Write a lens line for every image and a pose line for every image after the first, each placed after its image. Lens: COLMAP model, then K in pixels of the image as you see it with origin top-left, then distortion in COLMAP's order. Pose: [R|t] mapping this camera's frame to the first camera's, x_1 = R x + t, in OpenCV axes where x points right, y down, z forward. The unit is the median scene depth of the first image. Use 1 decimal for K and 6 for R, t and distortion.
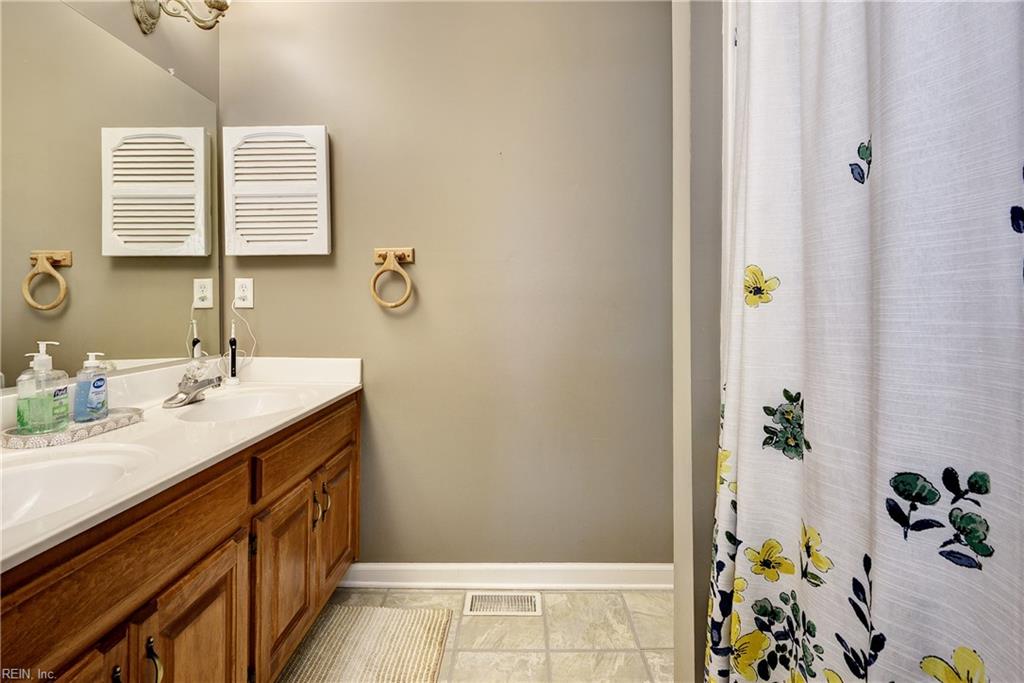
lens RADIAL K [[483.7, 0, 510.8], [0, 483.7, 310.4], [0, 0, 1]] dist [0.040962, -0.024395]
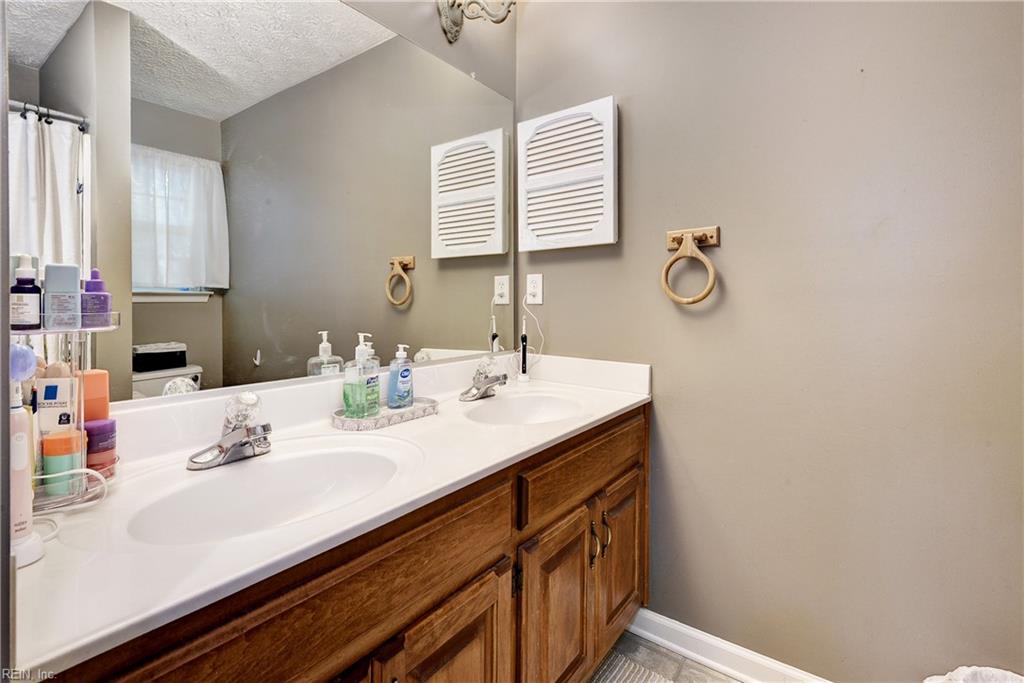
lens RADIAL K [[483.7, 0, 510.8], [0, 483.7, 310.4], [0, 0, 1]] dist [0.040962, -0.024395]
pose [[0.823787, 0.008869, -0.566830, -0.036443], [-0.006106, 0.999958, 0.006771, 0.001353], [0.566867, -0.002117, 0.823807, 0.192479]]
